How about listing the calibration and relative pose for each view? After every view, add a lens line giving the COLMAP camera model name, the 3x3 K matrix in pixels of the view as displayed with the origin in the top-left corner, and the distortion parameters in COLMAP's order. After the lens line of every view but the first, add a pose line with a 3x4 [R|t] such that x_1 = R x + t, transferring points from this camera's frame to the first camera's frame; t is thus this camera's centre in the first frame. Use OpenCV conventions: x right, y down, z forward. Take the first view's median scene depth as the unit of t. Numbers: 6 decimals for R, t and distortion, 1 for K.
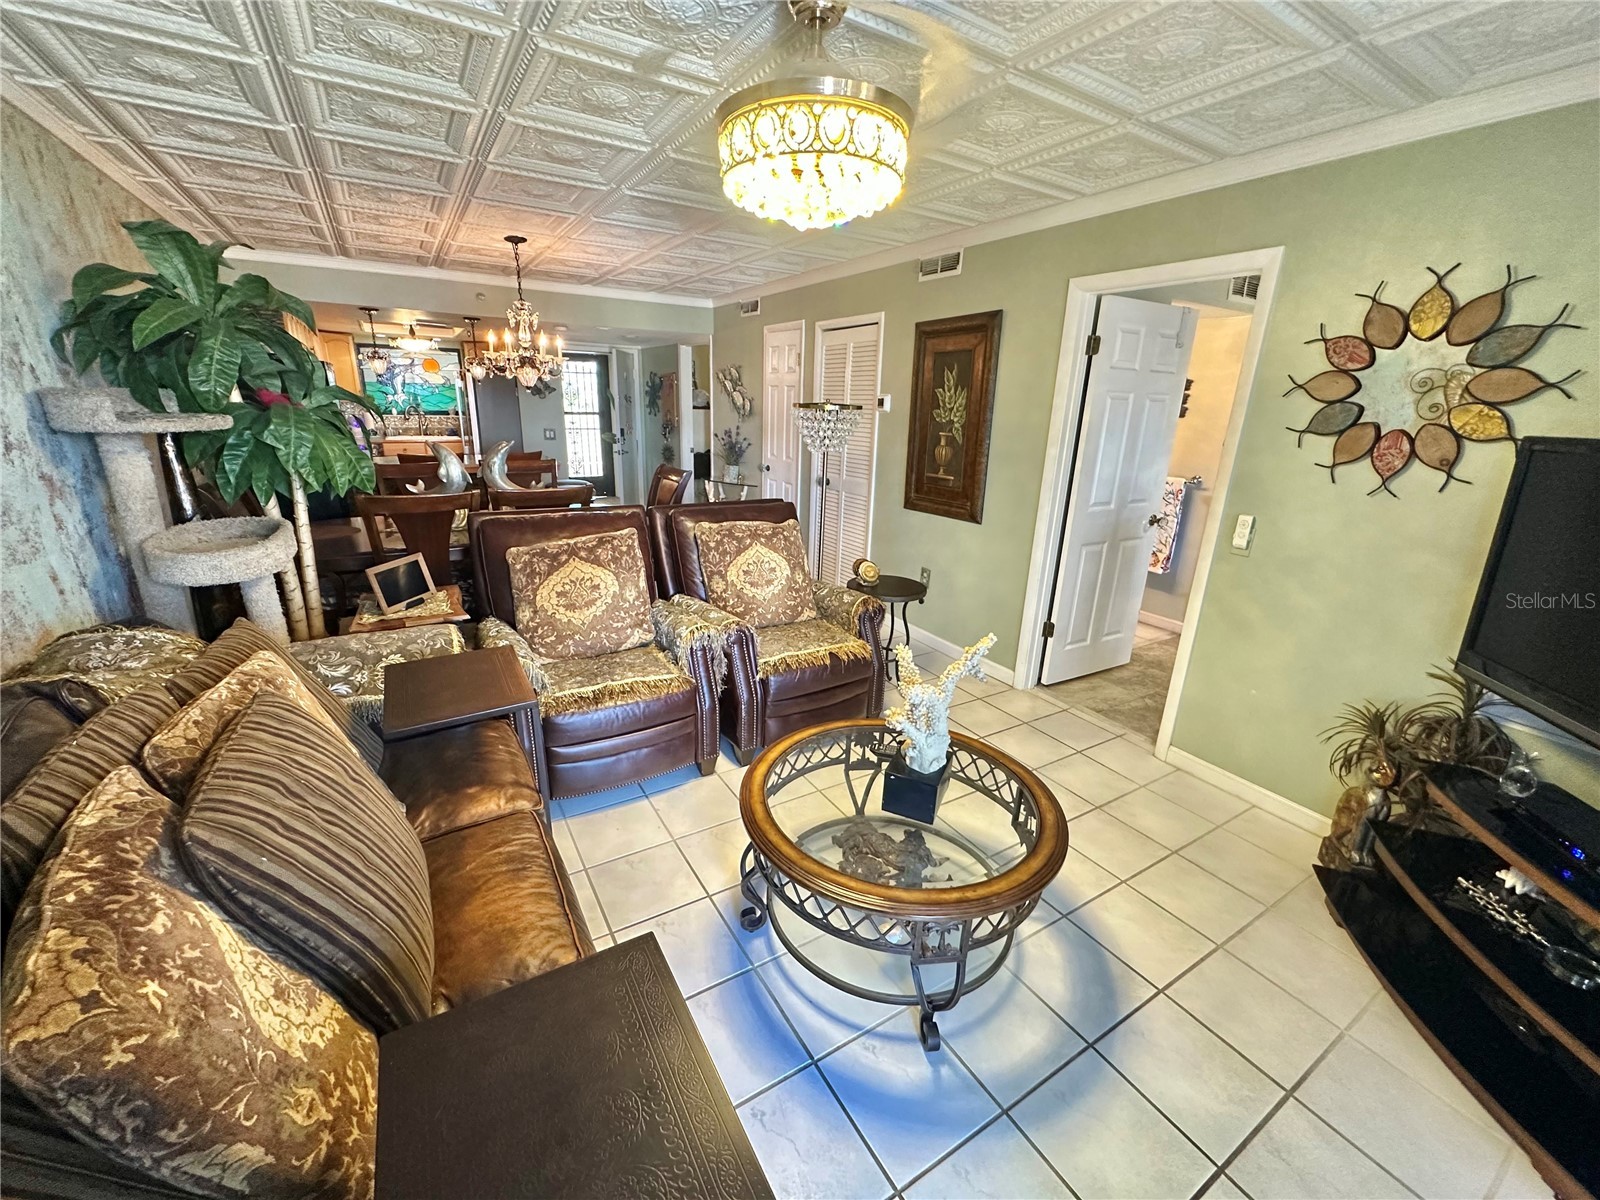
lens RADIAL K [[639.5, 0, 797.6], [0, 639.5, 601.1], [0, 0, 1]] dist [-0.002181, -0.000025]
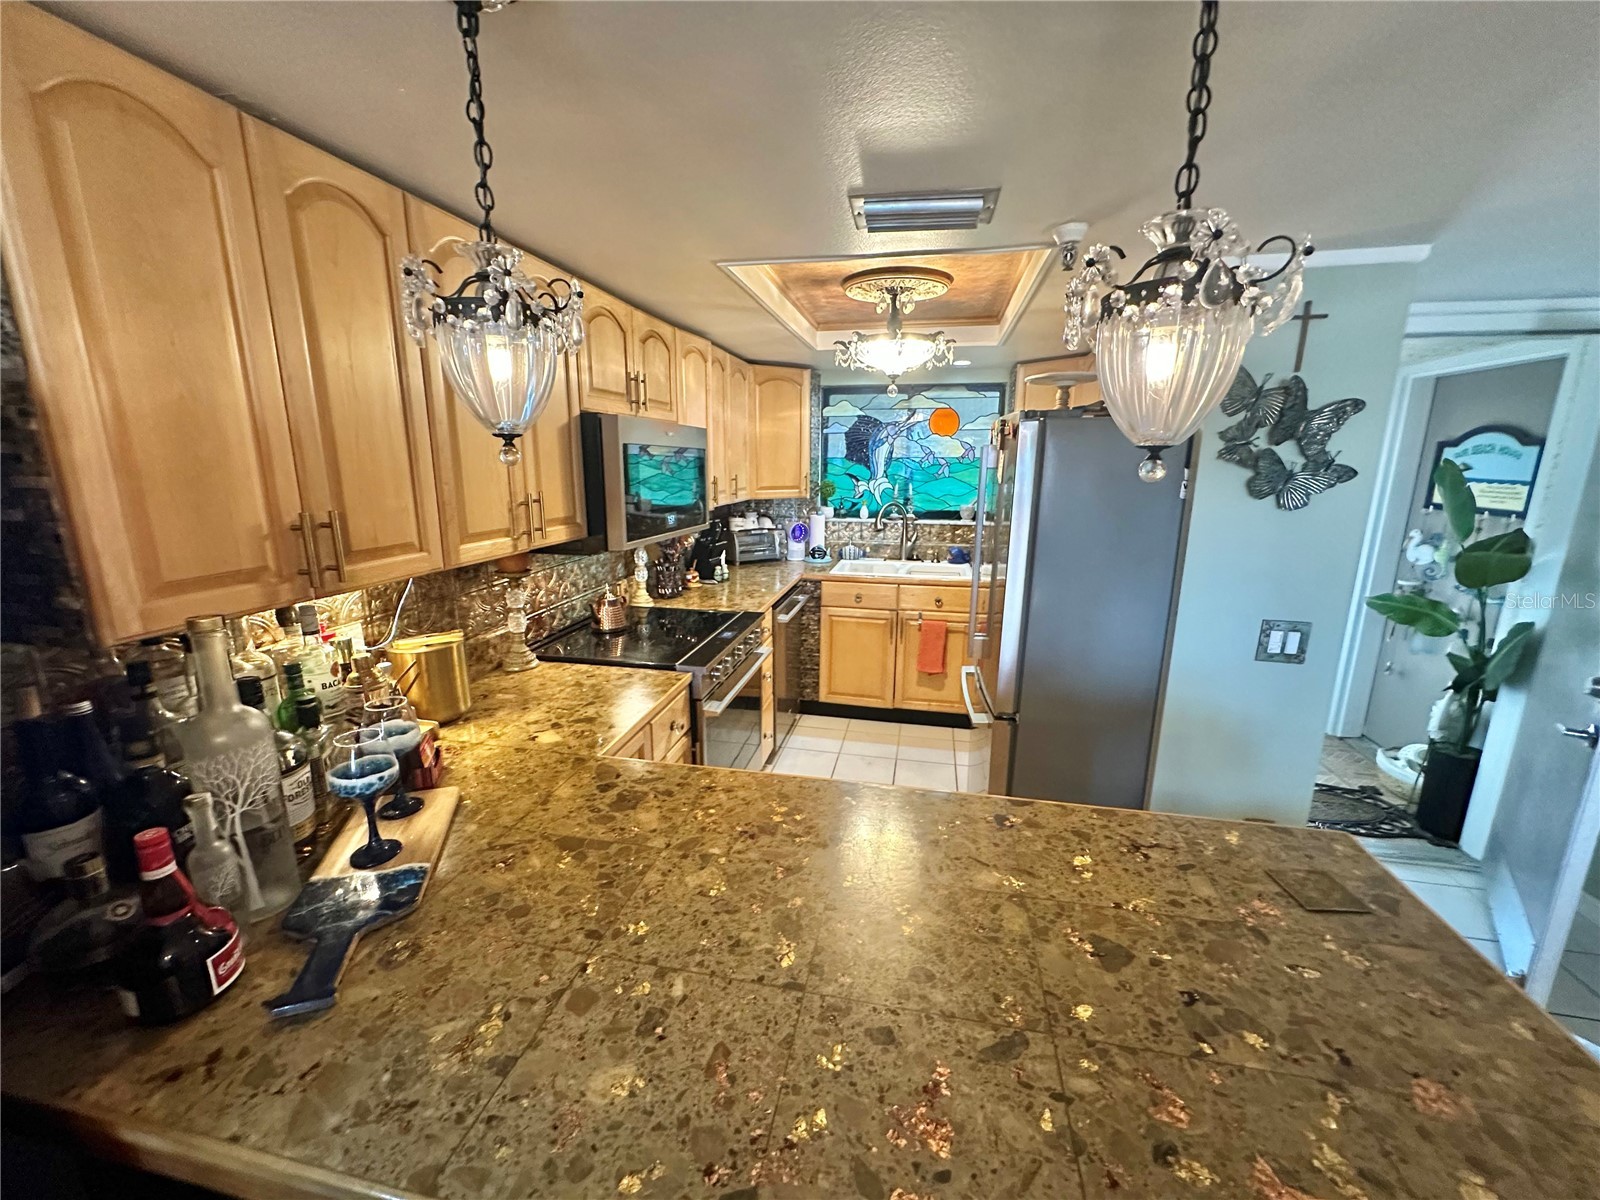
lens RADIAL K [[639.5, 0, 796.3], [0, 639.5, 597.9], [0, 0, 1]] dist [-0.002181, -0.000025]
pose [[0.730767, 0.128221, -0.670476, -0.315897], [-0.193052, 0.980923, -0.022821, -0.206352], [0.654759, 0.146114, 0.741580, 0.590869]]
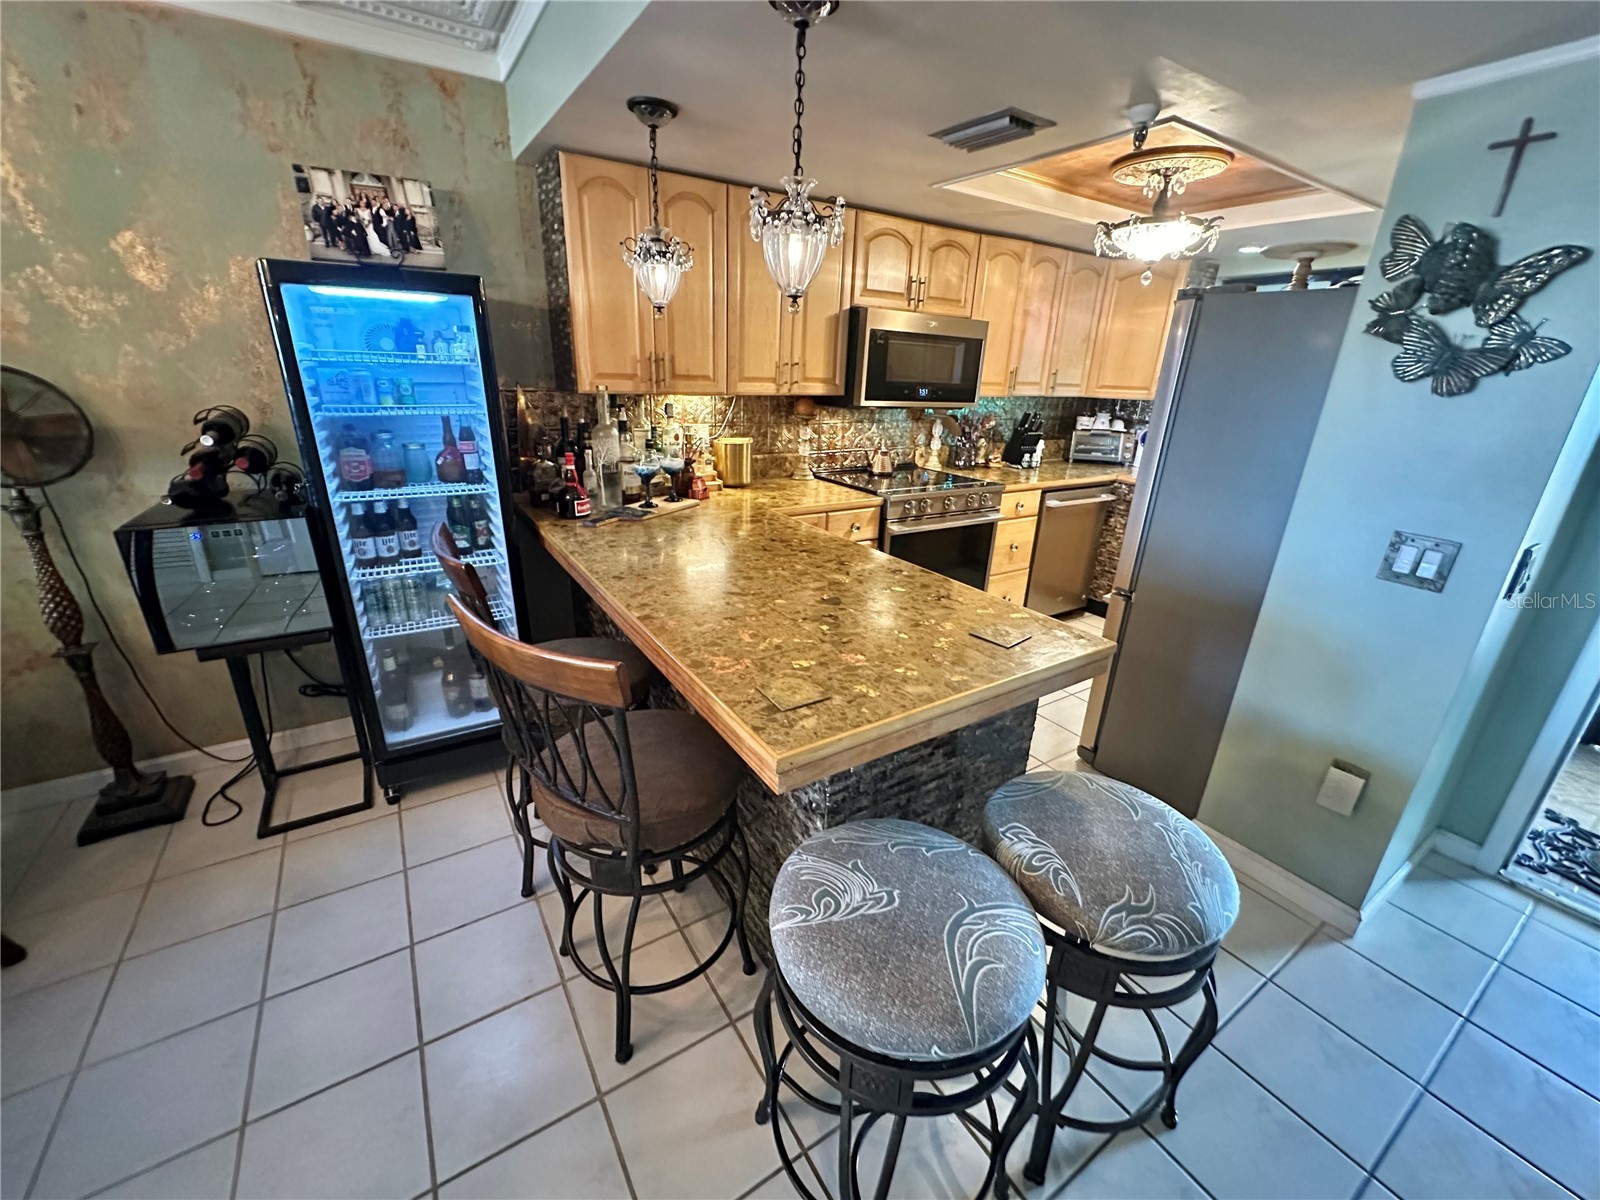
lens RADIAL K [[639.5, 0, 803.4], [0, 639.5, 601.3], [0, 0, 1]] dist [-0.002181, -0.000025]
pose [[0.028187, 0.325631, -0.945077, -0.070686], [-0.331681, 0.894935, 0.298462, -0.219961], [0.942971, 0.305051, 0.133231, 0.731577]]
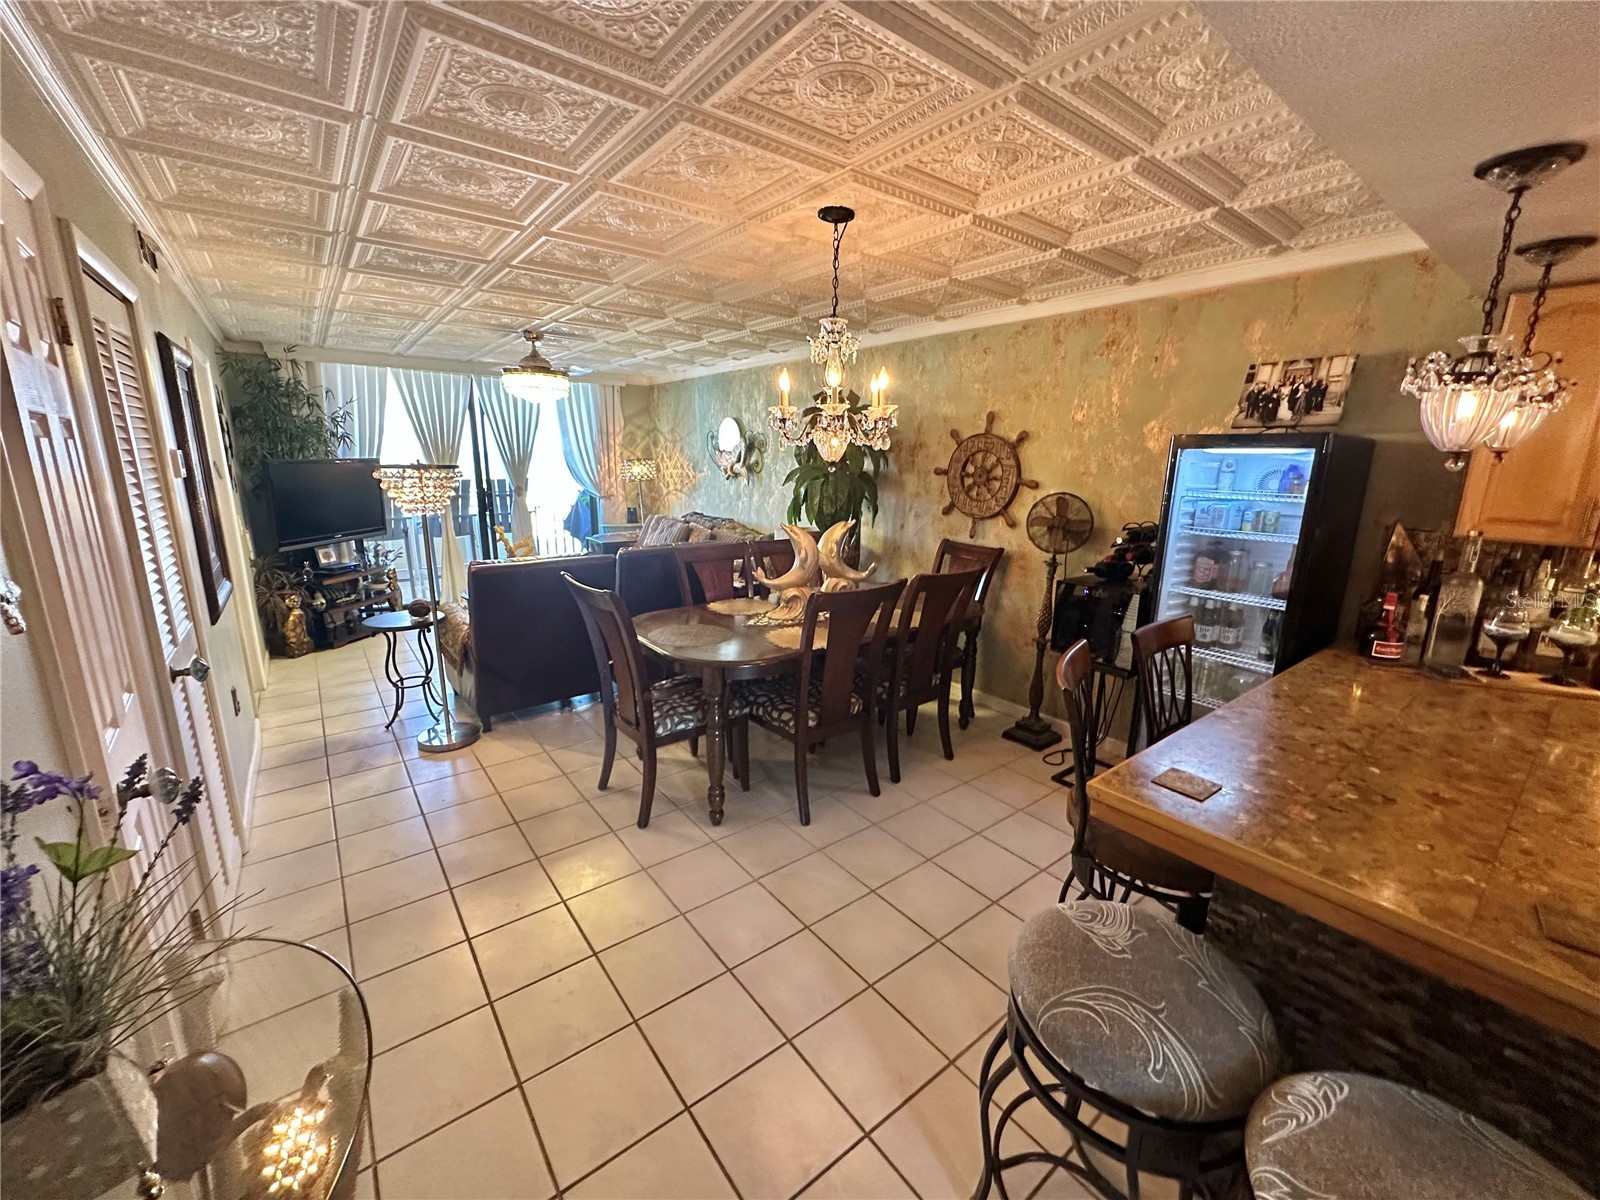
lens RADIAL K [[639.5, 0, 794.0], [0, 639.5, 603.2], [0, 0, 1]] dist [-0.002181, -0.000025]
pose [[-0.993718, -0.014297, -0.110999, -0.081805], [-0.068695, 0.860908, 0.504102, -0.305654], [0.088353, 0.508560, -0.856482, 0.934494]]
